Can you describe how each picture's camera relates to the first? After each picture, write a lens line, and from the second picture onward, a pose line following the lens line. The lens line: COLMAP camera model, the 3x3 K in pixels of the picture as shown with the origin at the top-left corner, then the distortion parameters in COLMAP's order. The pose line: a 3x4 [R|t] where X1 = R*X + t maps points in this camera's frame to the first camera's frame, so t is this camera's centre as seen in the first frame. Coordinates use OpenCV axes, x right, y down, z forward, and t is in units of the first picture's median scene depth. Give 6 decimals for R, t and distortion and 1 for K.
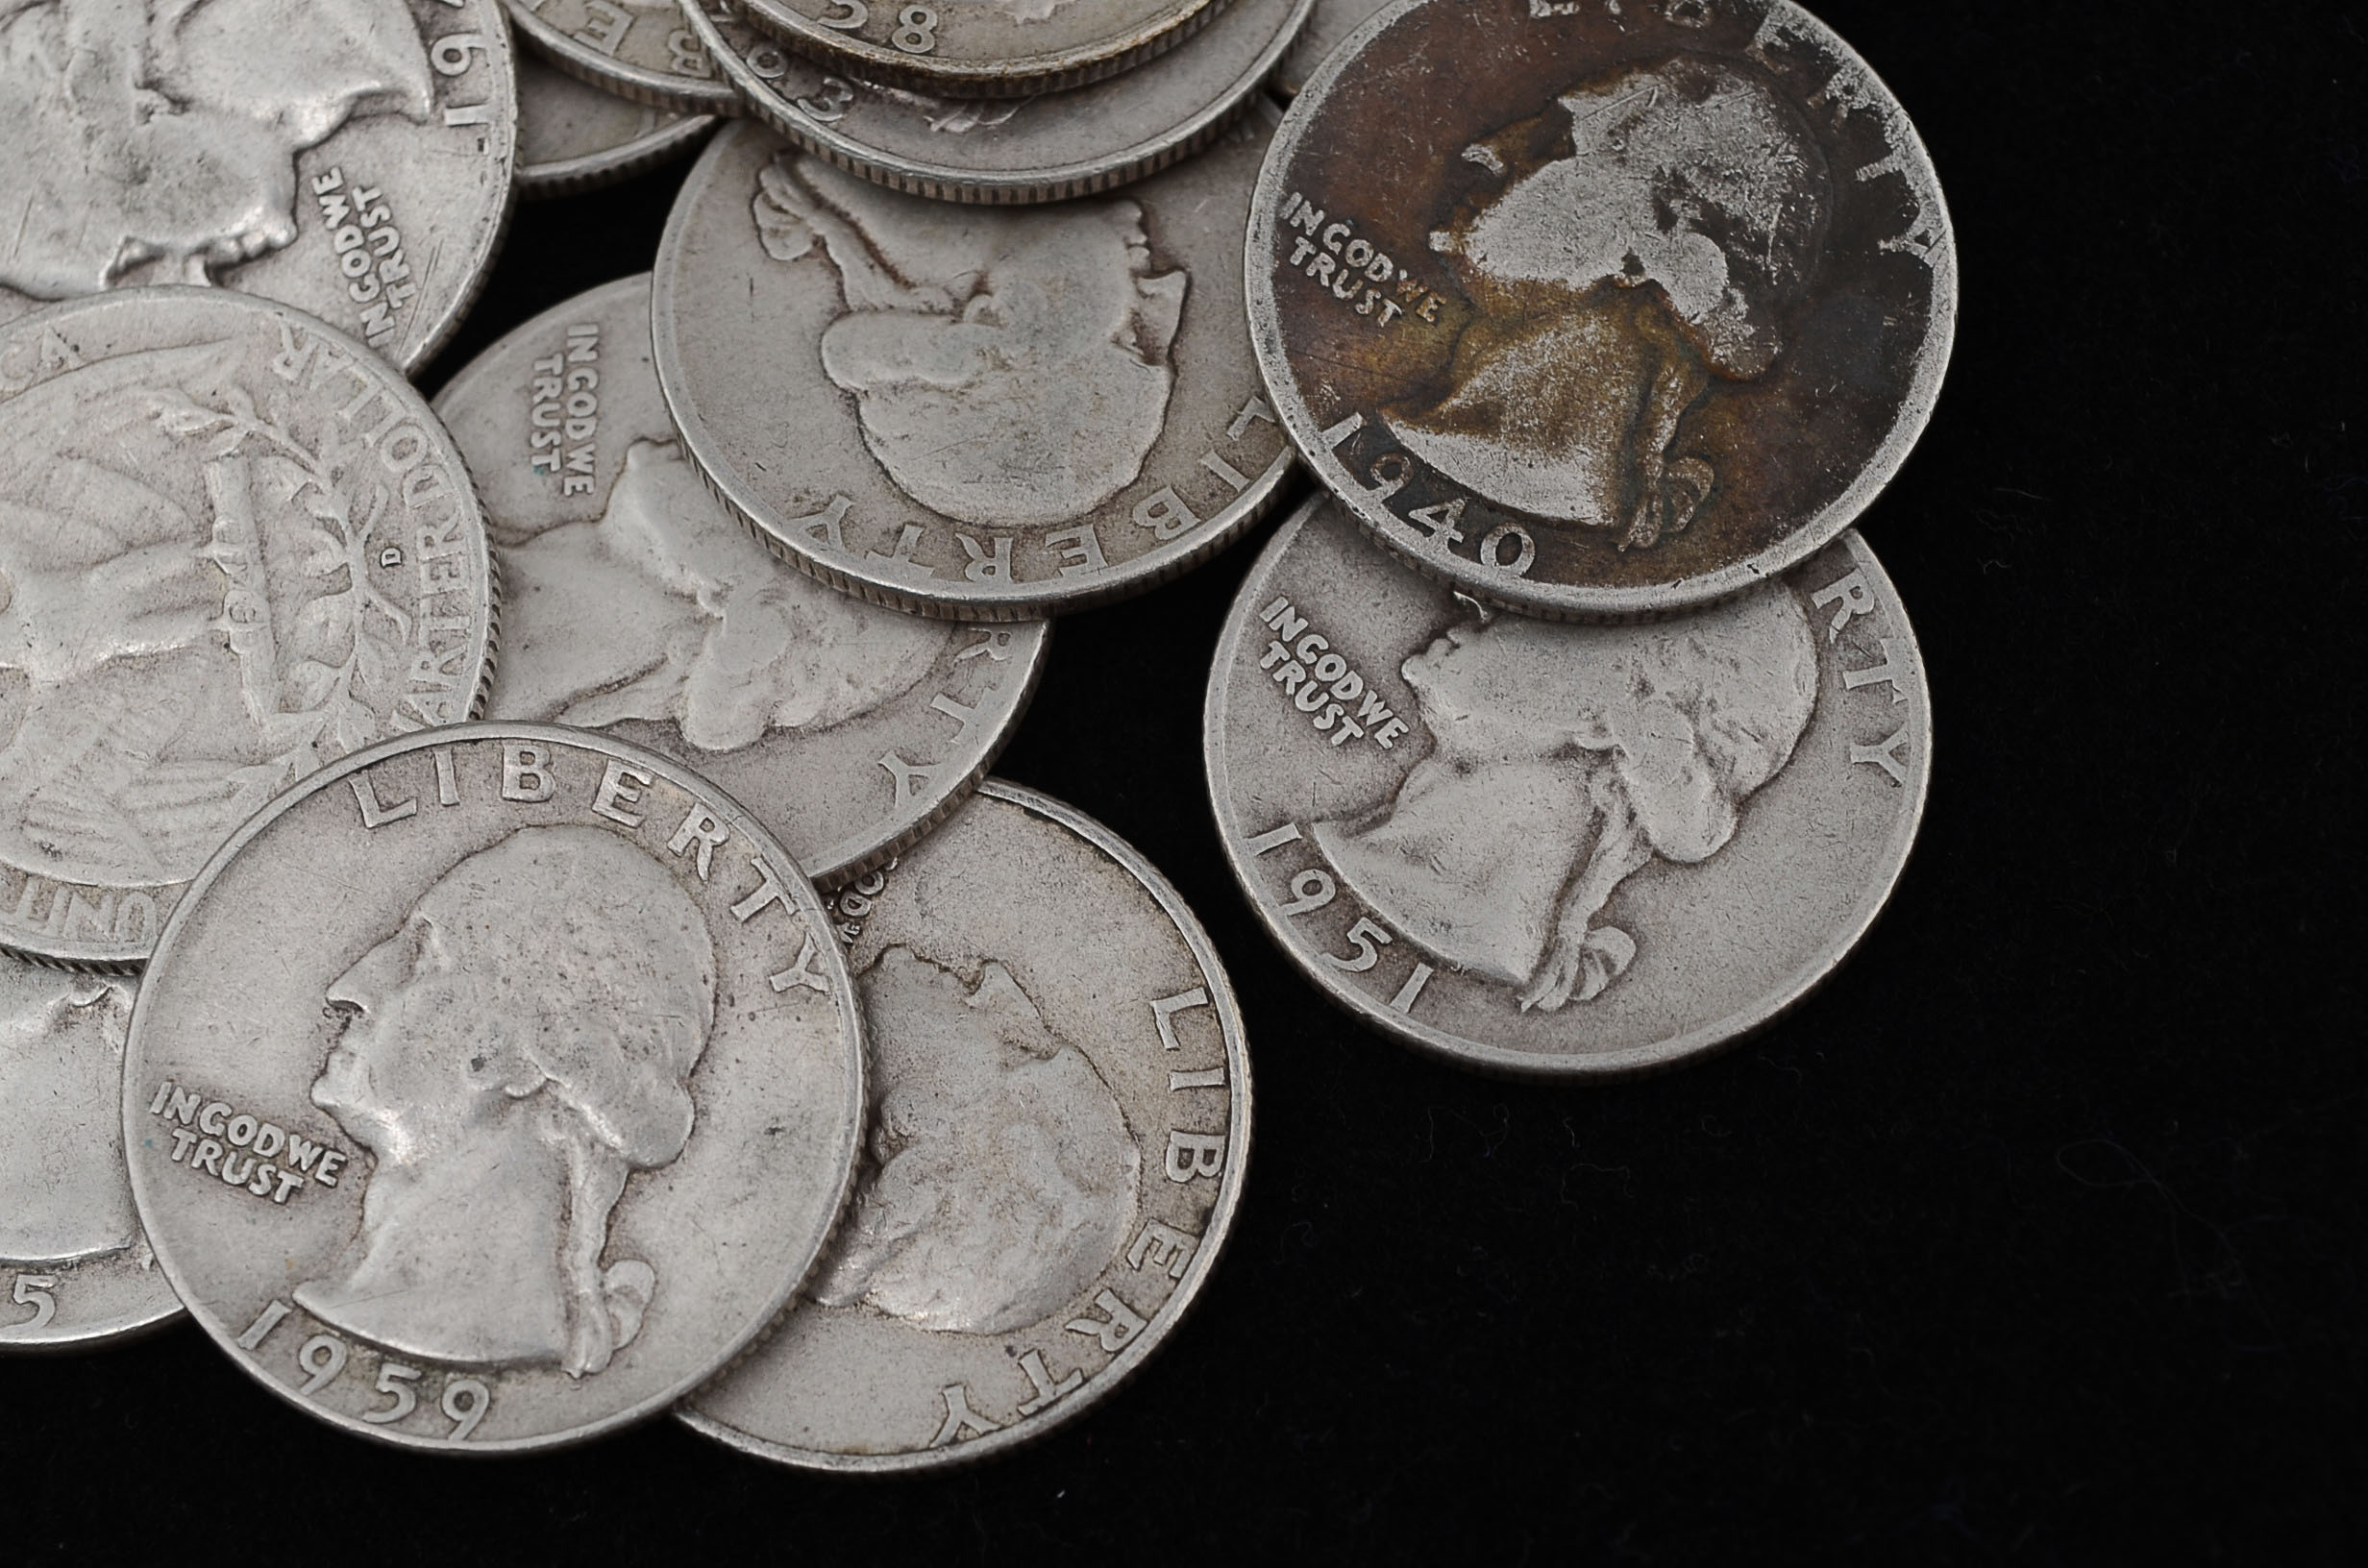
lens RADIAL K [[5197.0, 0, 1184.0], [0, 5197.0, 784.0], [0, 0, 1]] dist [0.020988, 0.076950]
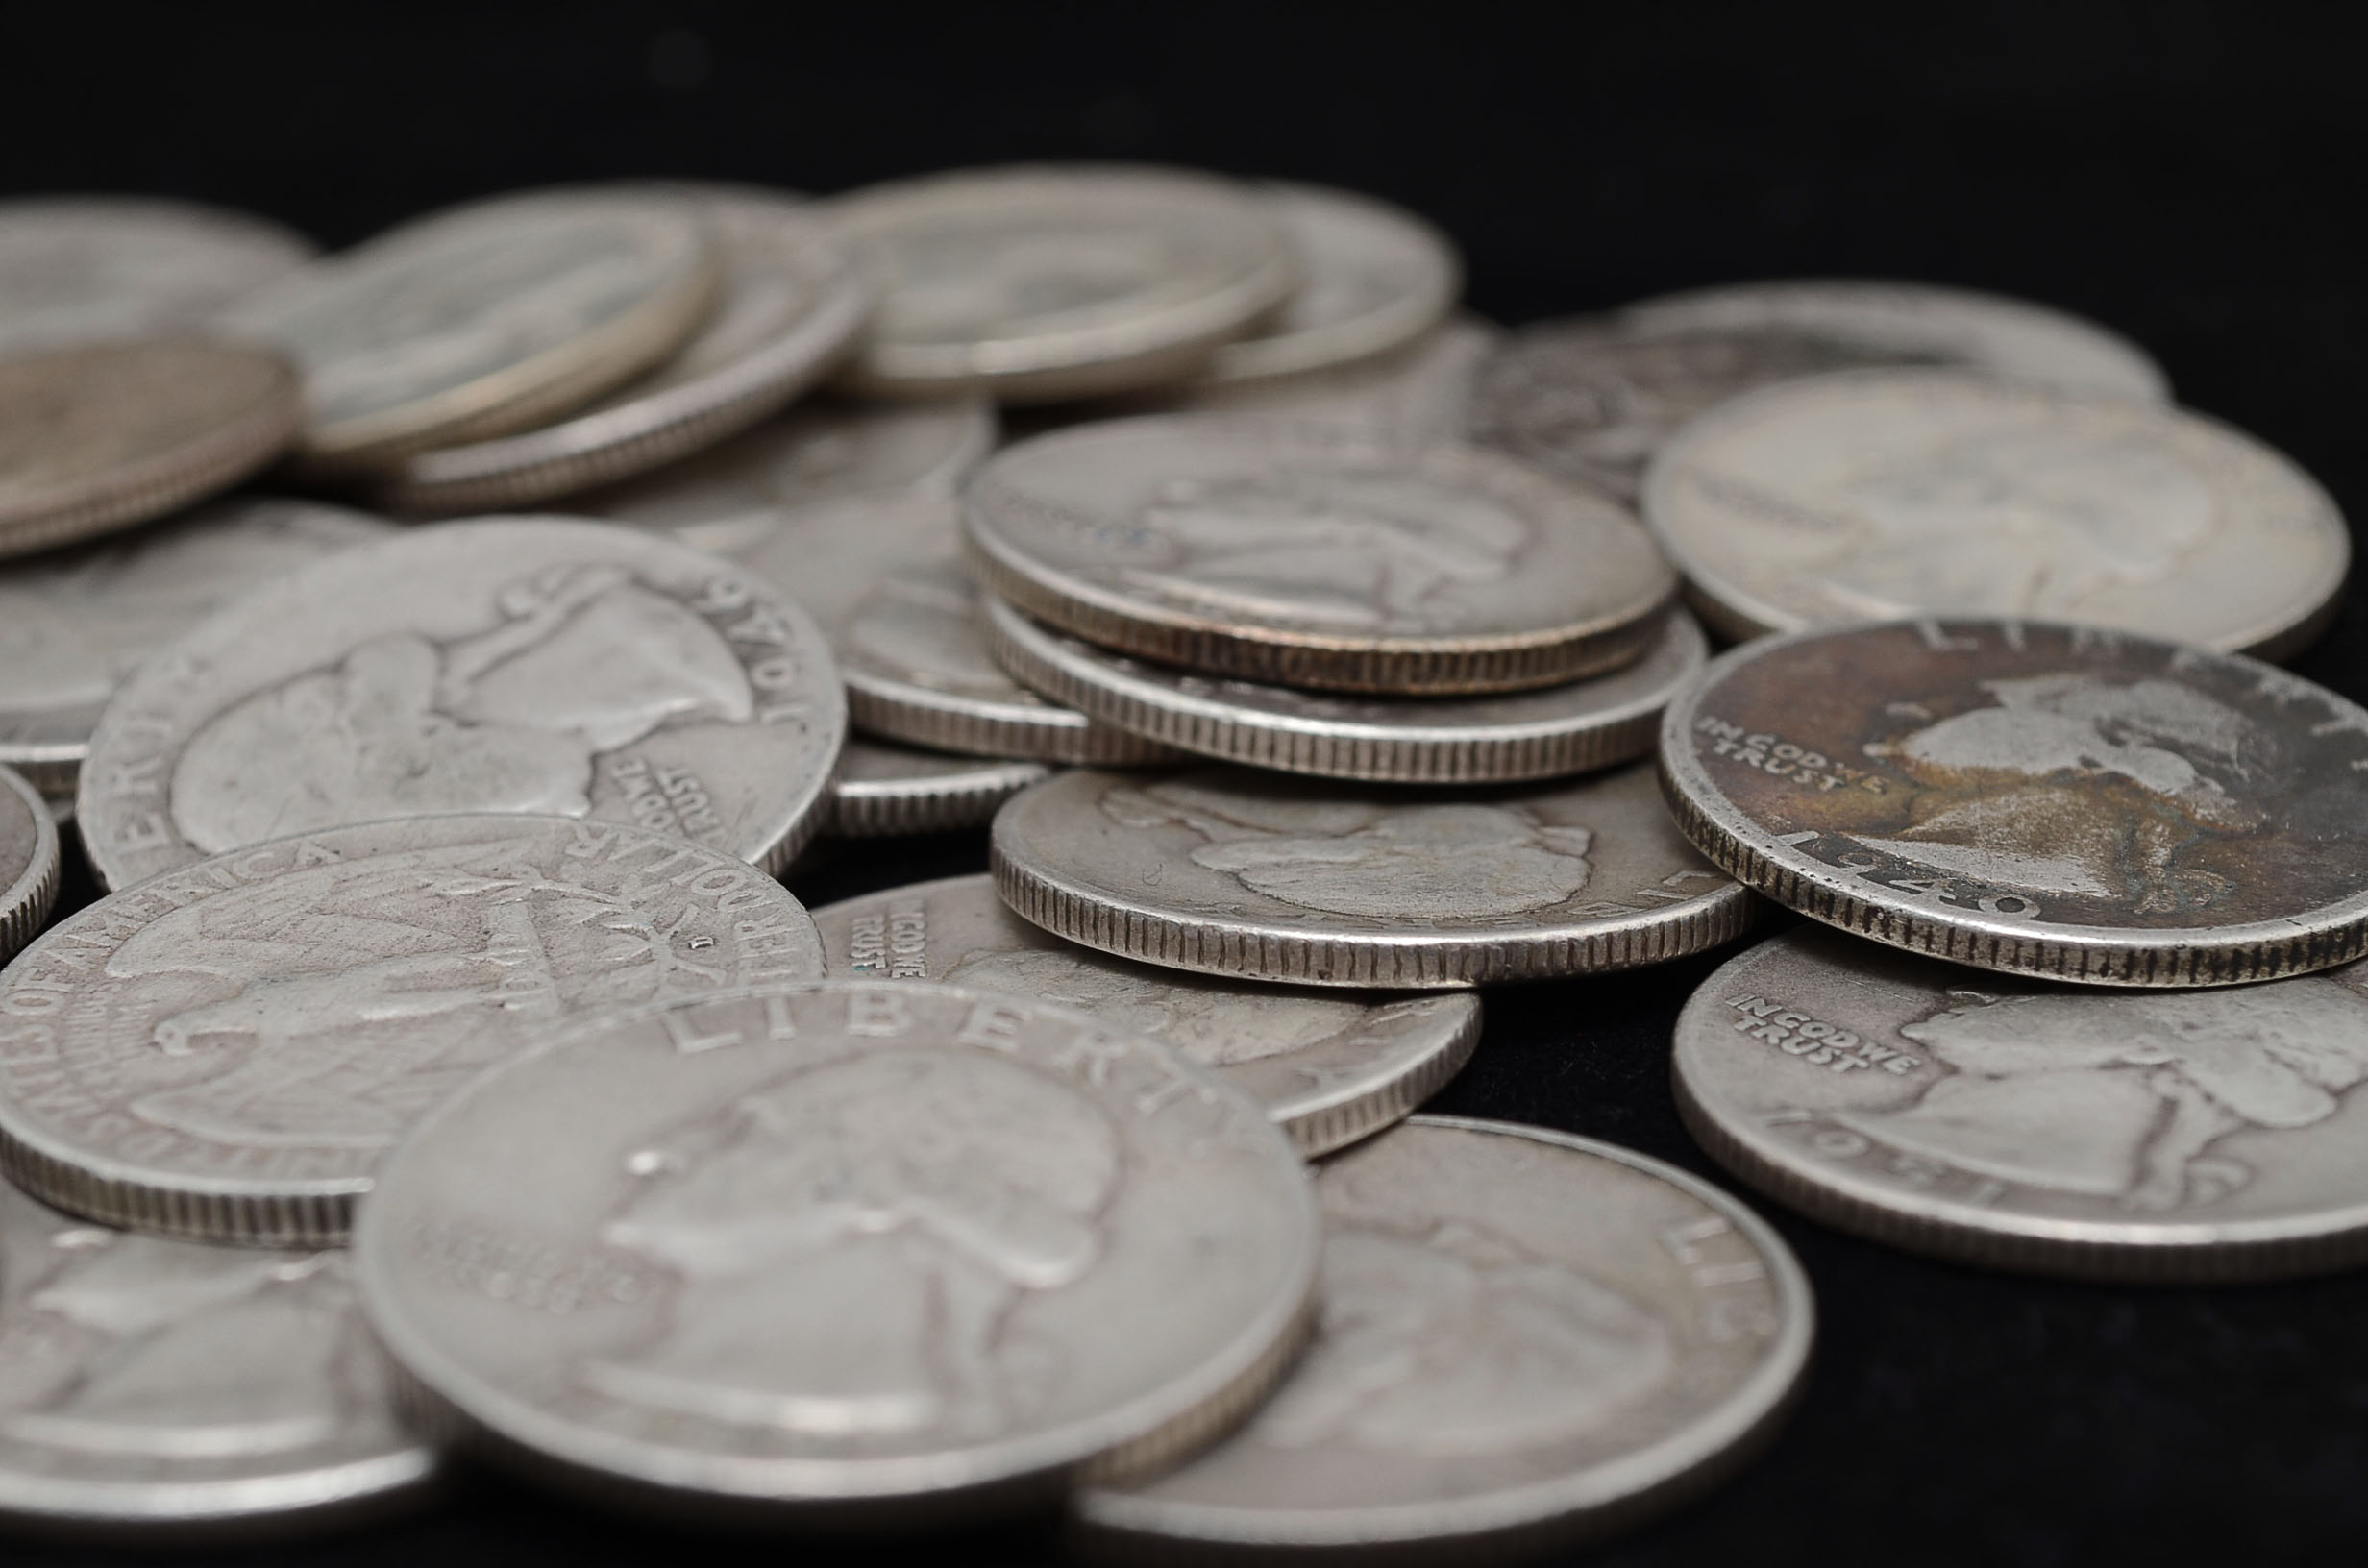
lens RADIAL K [[5197.0, 0, 1184.0], [0, 5197.0, 784.0], [0, 0, 1]] dist [0.020988, 0.076950]
pose [[0.998121, 0.023081, 0.056765, -0.122394], [0.028629, 0.643395, -0.764999, 0.590461], [-0.054180, 0.765186, 0.641525, 0.428485]]
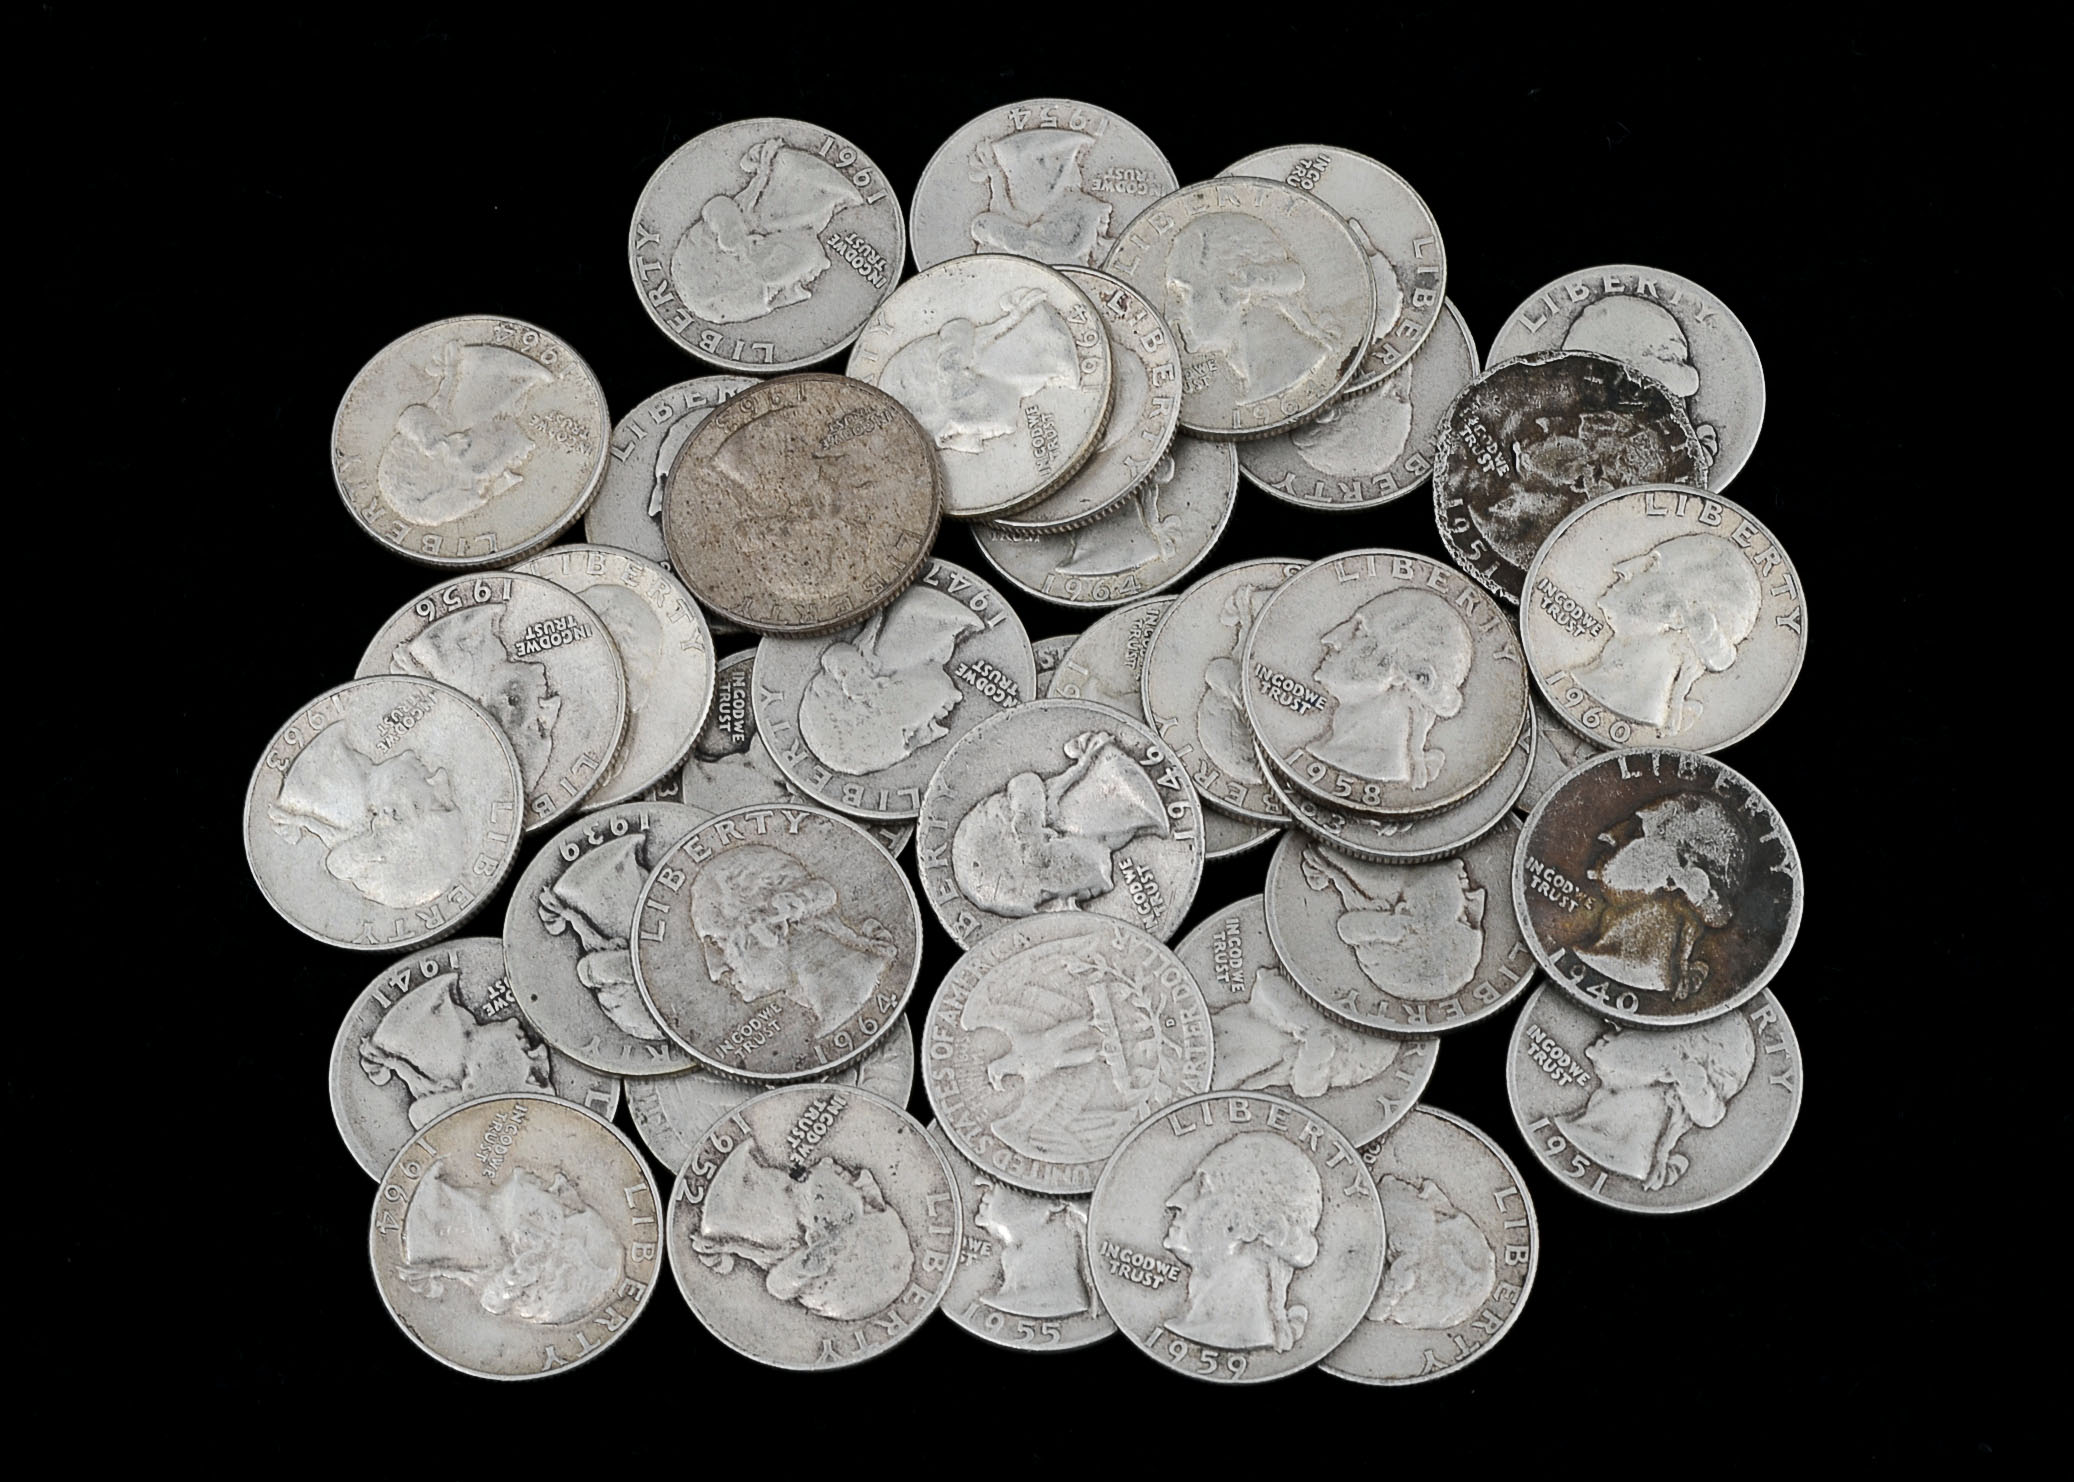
lens RADIAL K [[5454.9, 0, 1071.3], [0, 5454.9, 740.1], [0, 0, 1]] dist [0.041401, 0.492473]
pose [[0.998356, -0.038504, 0.042470, -0.301134], [0.039732, 0.998805, -0.028469, -0.104508], [-0.041323, 0.030109, 0.998692, -1.550502]]
